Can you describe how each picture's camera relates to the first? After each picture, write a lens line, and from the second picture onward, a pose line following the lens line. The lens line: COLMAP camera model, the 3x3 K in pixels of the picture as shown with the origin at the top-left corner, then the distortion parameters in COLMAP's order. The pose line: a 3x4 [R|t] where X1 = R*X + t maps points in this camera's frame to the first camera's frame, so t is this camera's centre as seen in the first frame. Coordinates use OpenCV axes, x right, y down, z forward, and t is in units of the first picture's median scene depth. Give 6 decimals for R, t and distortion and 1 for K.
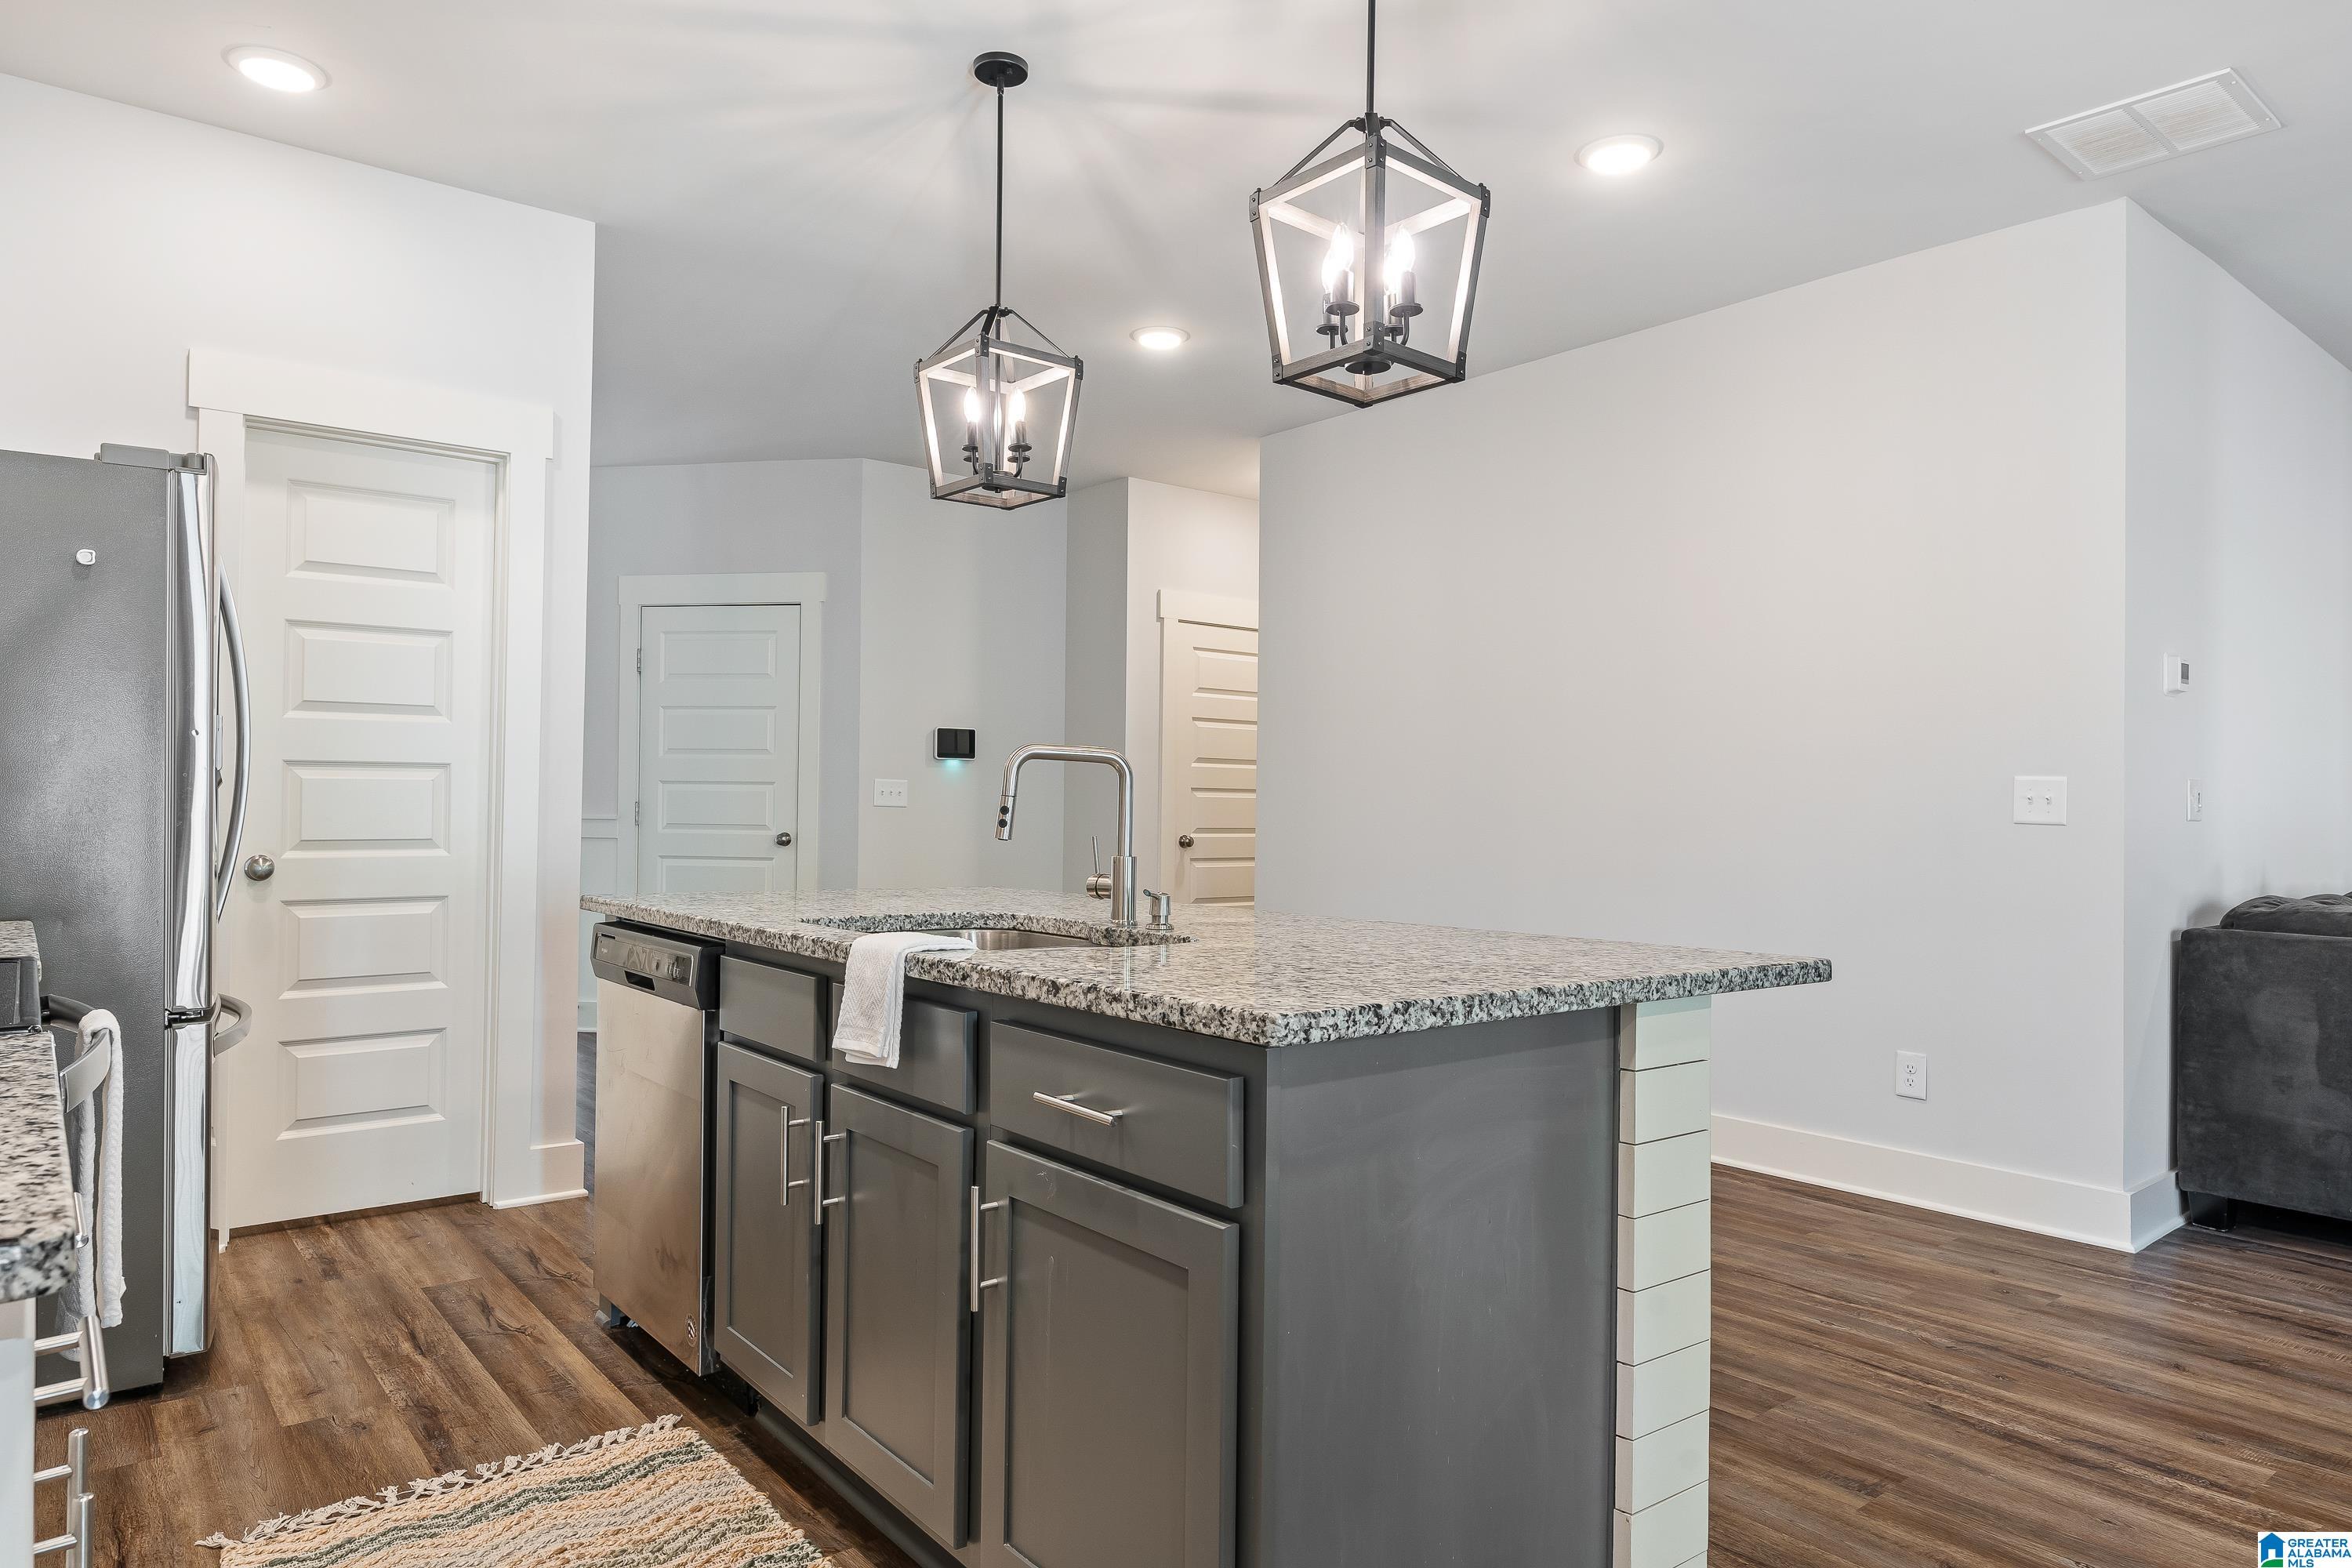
lens RADIAL K [[1427.9, 0, 1155.6], [0, 1427.9, 785.6], [0, 0, 1]] dist [0.003522, -0.002507]
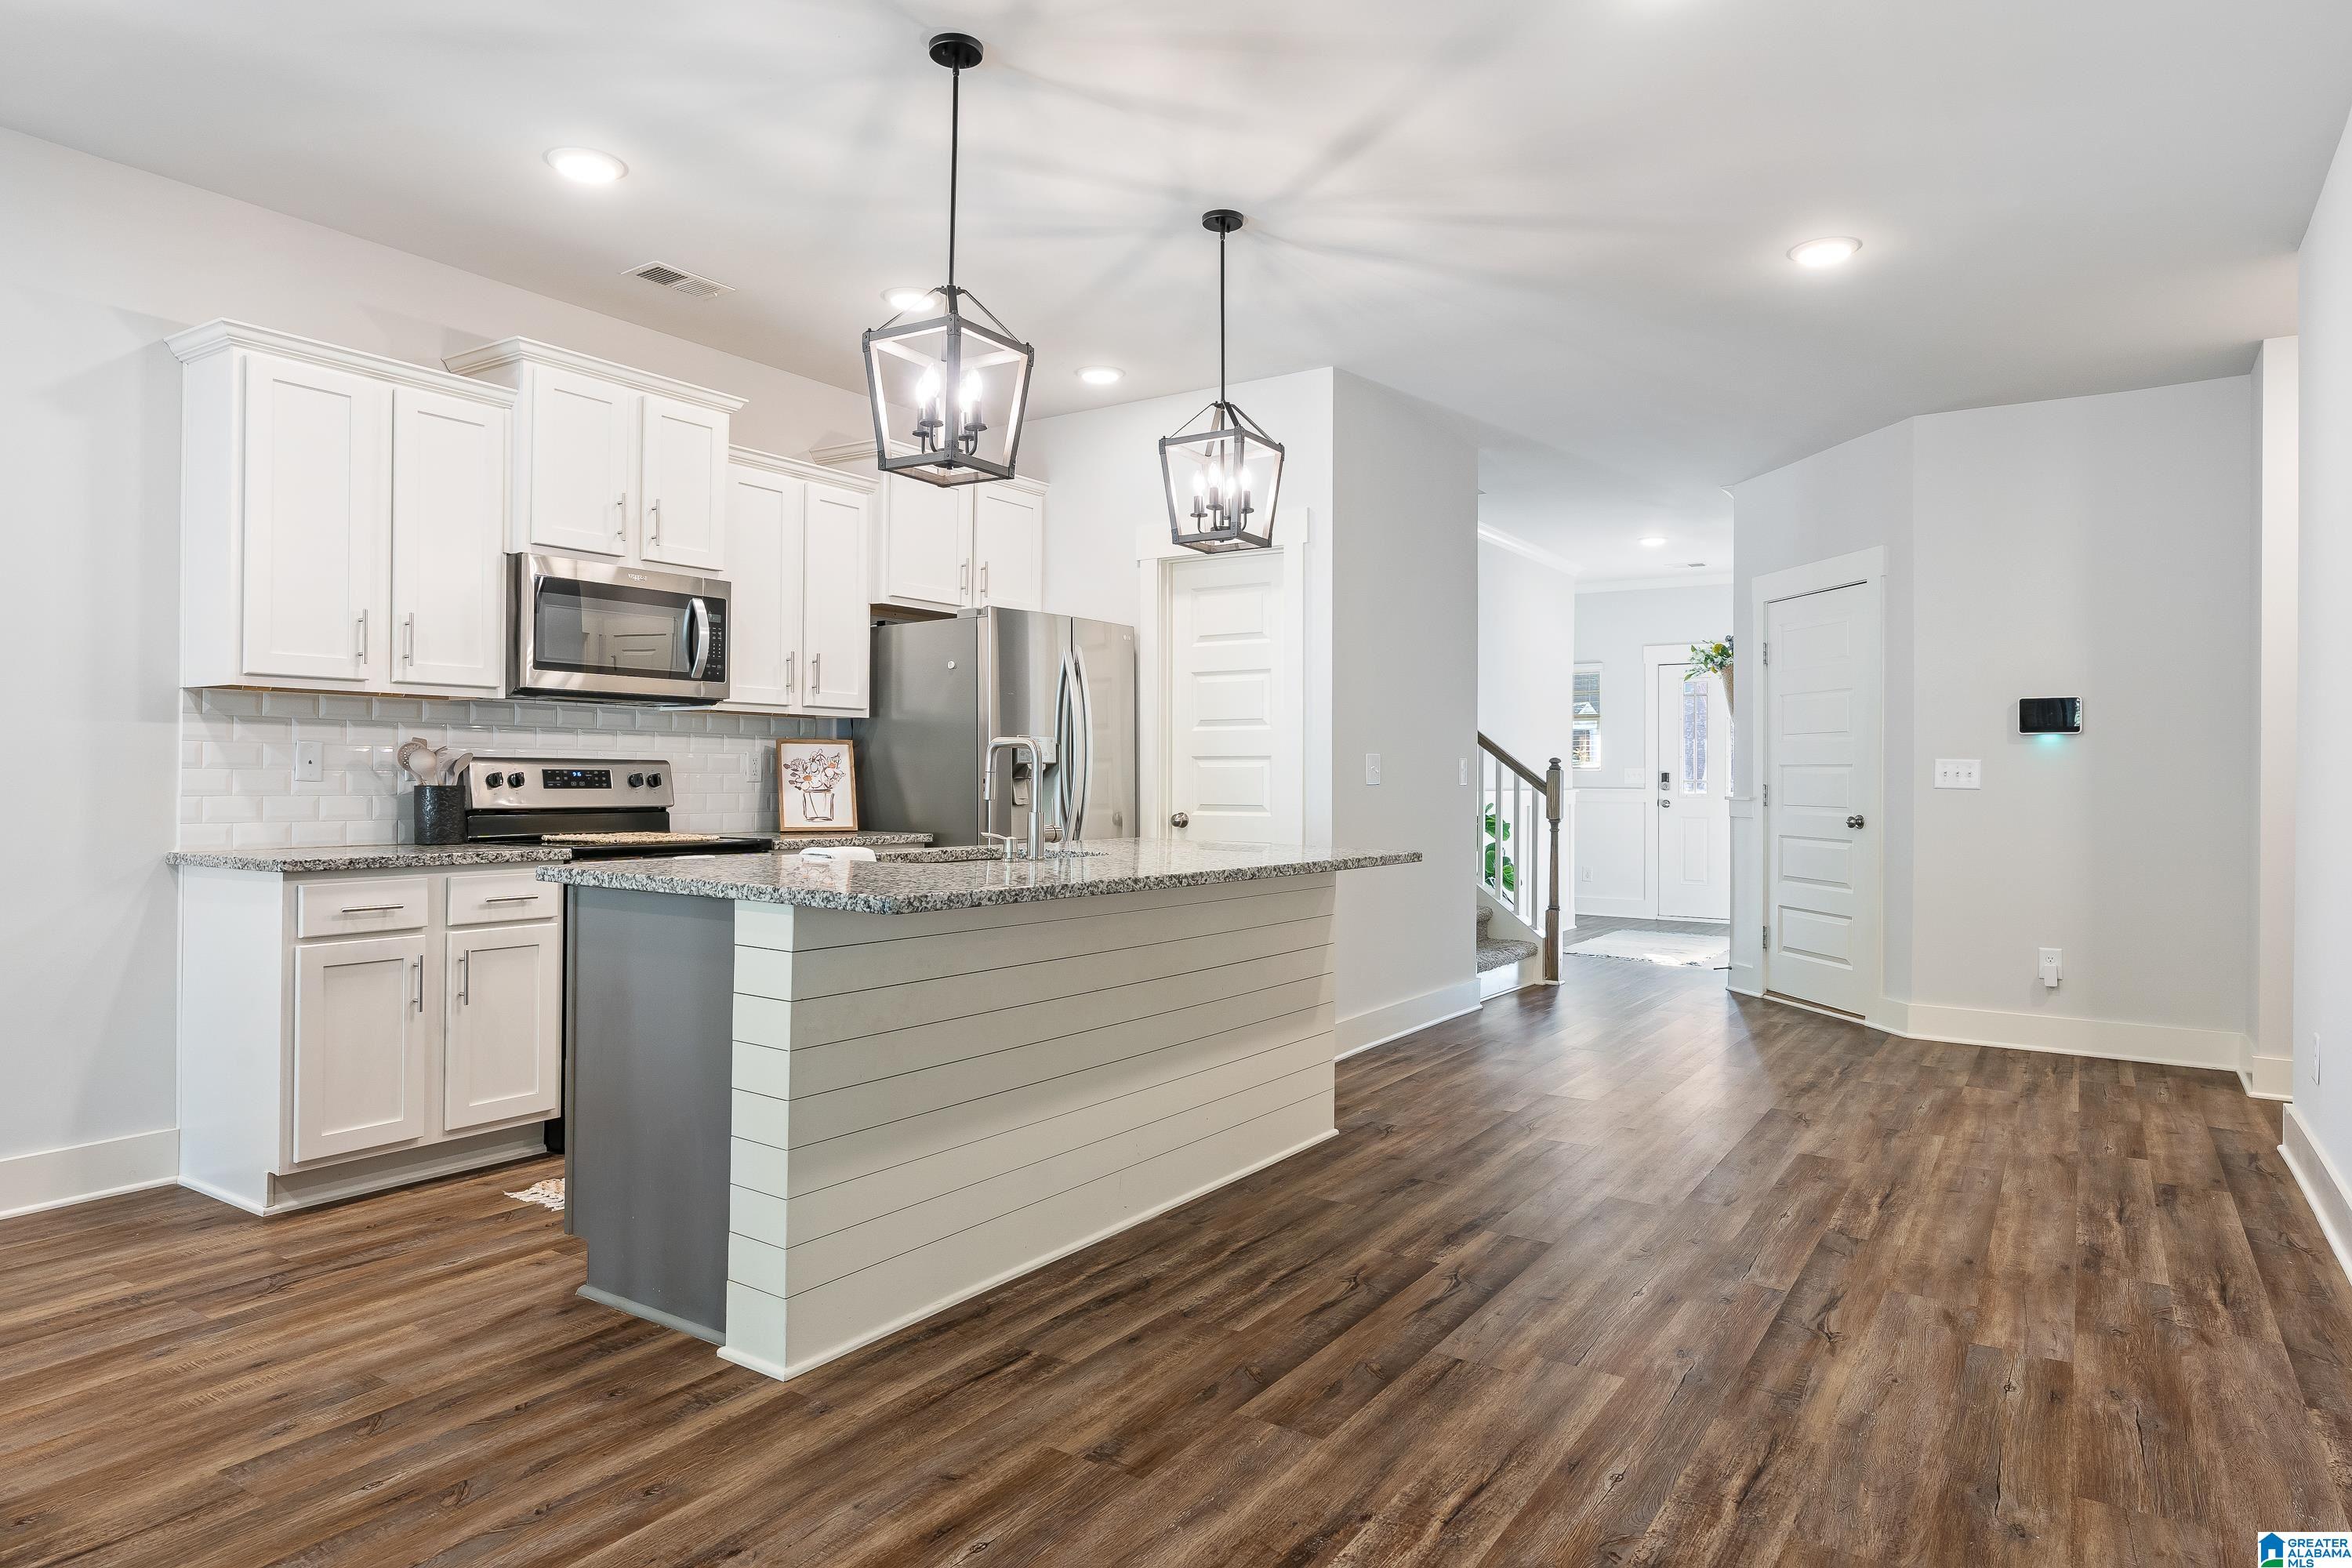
lens RADIAL K [[1363.3, 0, 1167.2], [0, 1363.3, 769.8], [0, 0, 1]] dist [-0.004369, 0.004317]
pose [[0.307127, -0.012923, -0.951581, 0.928902], [0.007768, 0.999909, -0.011072, 0.015992], [0.951637, -0.003991, 0.307199, 0.492395]]
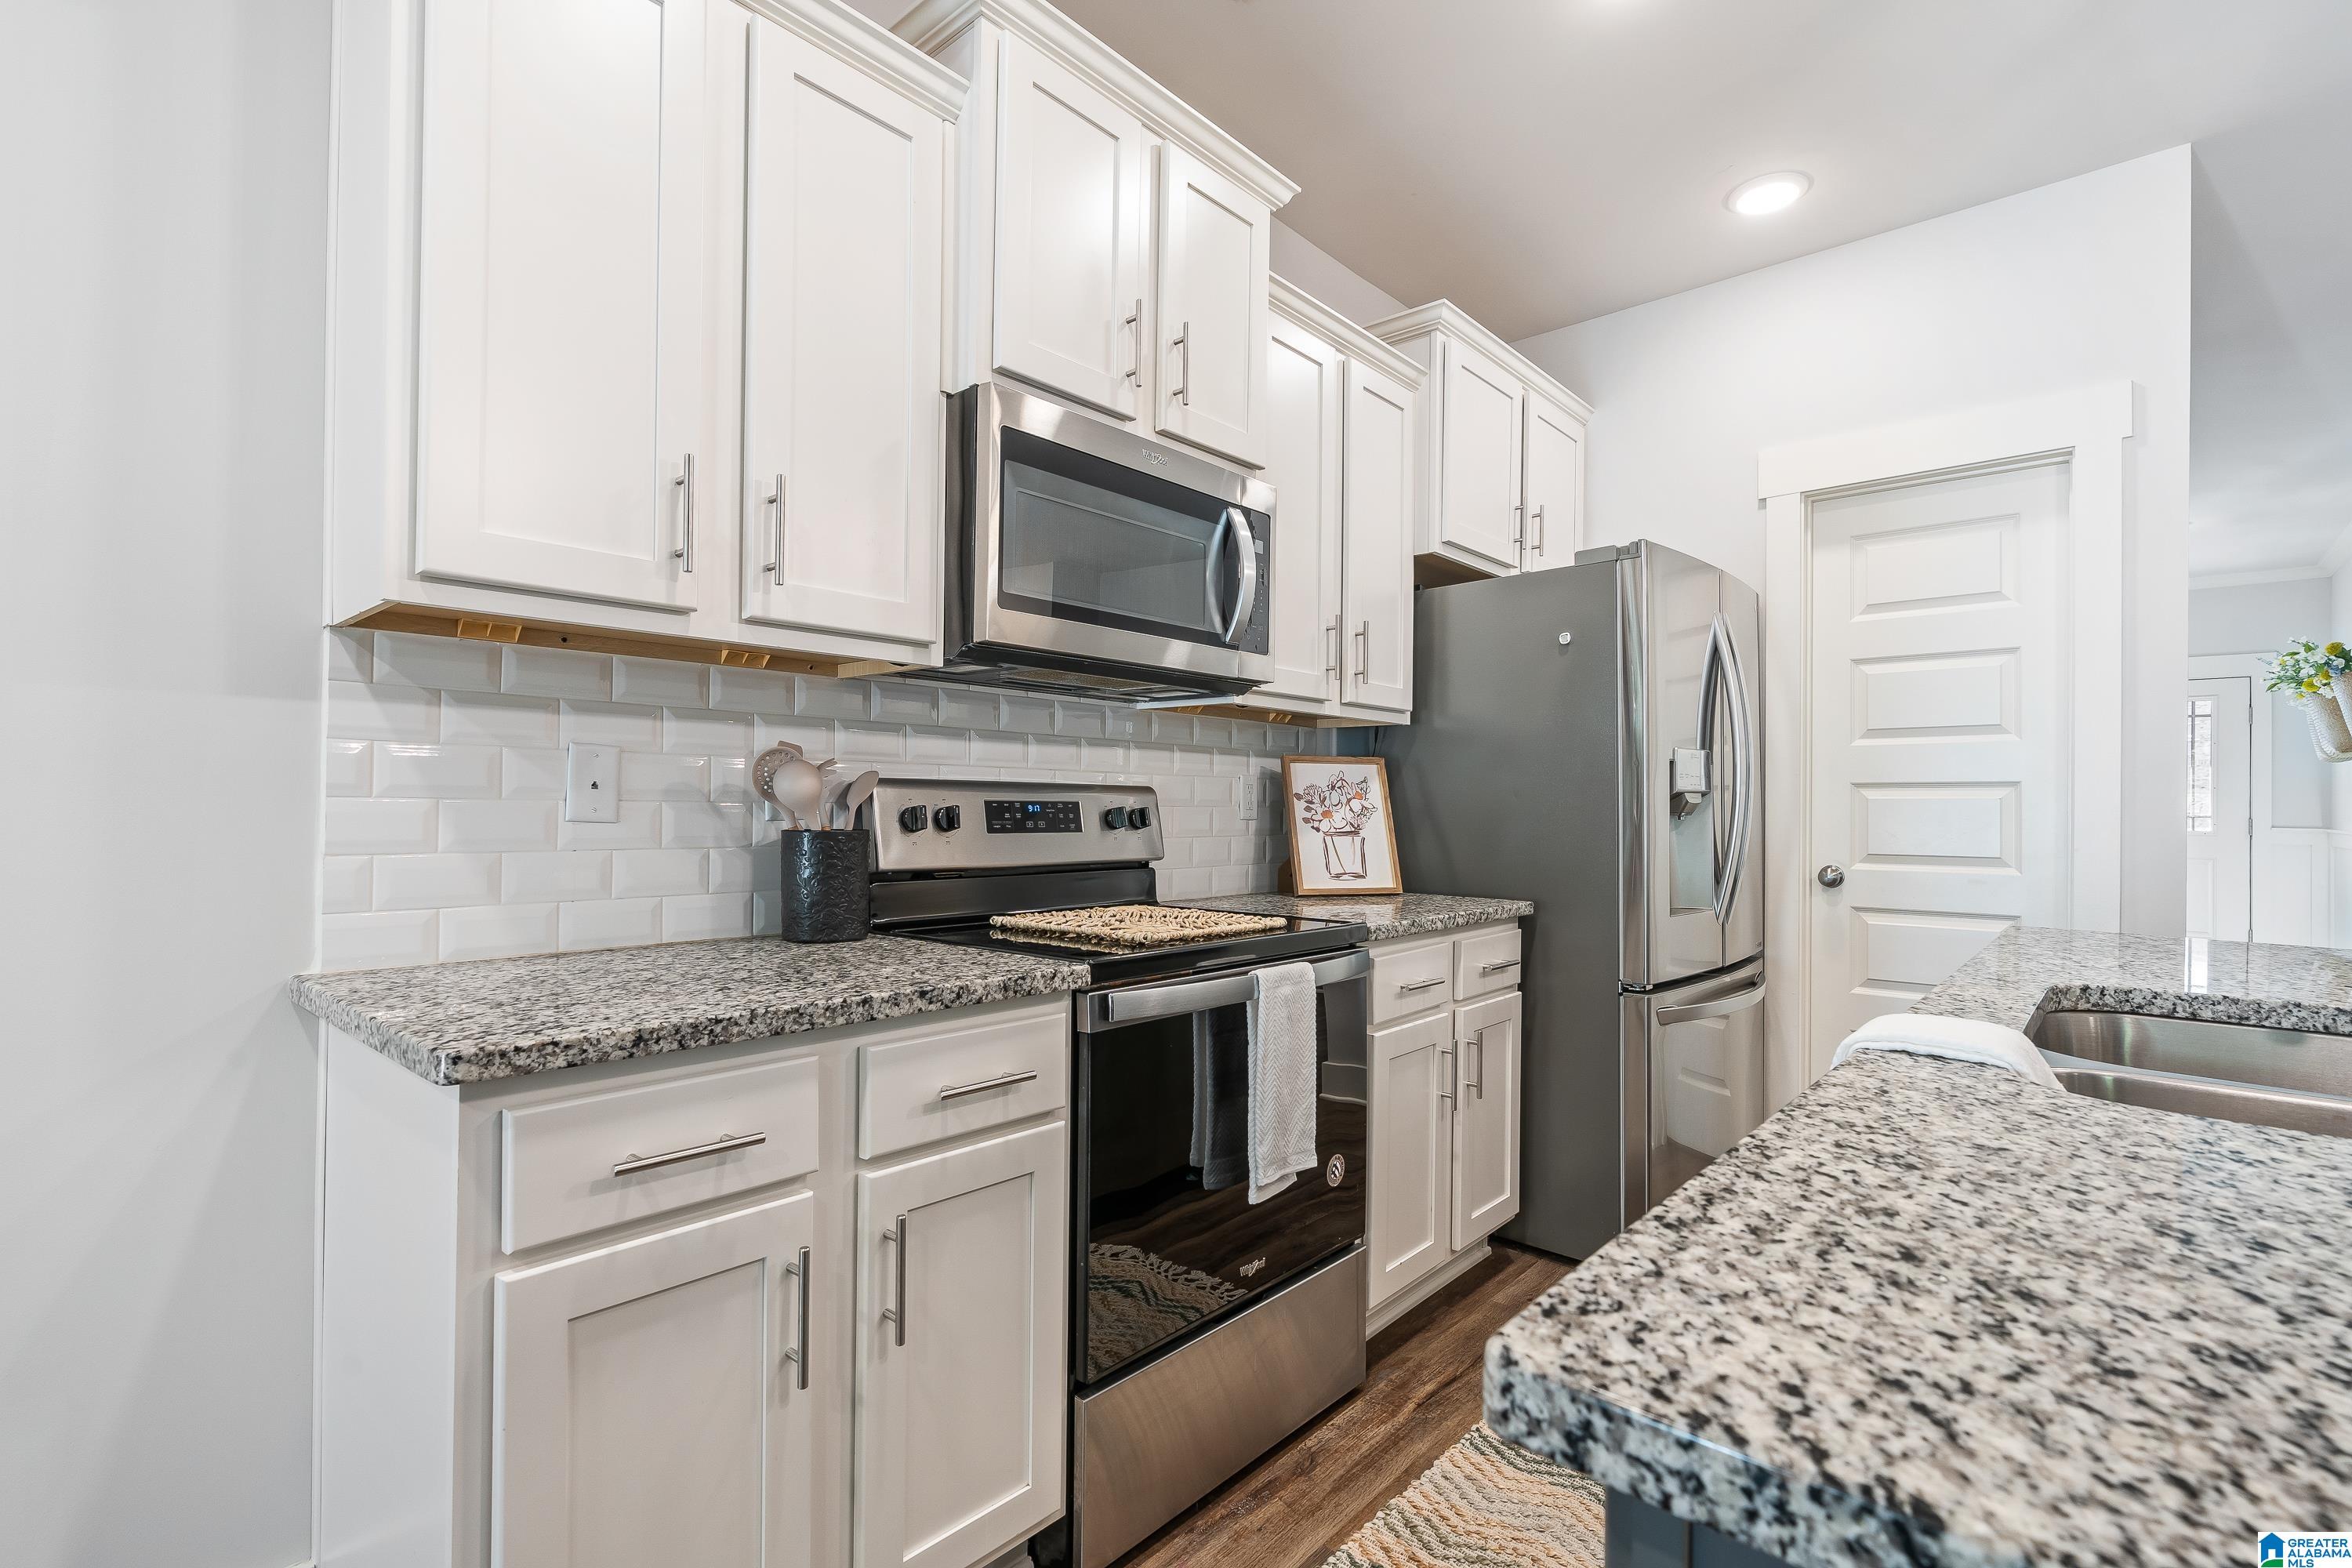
lens RADIAL K [[1069.3, 0, 1177.5], [0, 1069.3, 799.8], [0, 0, 1]] dist [-0.004899, -0.000239]
pose [[0.174903, -0.015183, -0.984469, 0.137165], [0.004451, 0.999883, -0.014629, 0.005686], [0.984576, -0.001823, 0.174950, 0.330396]]
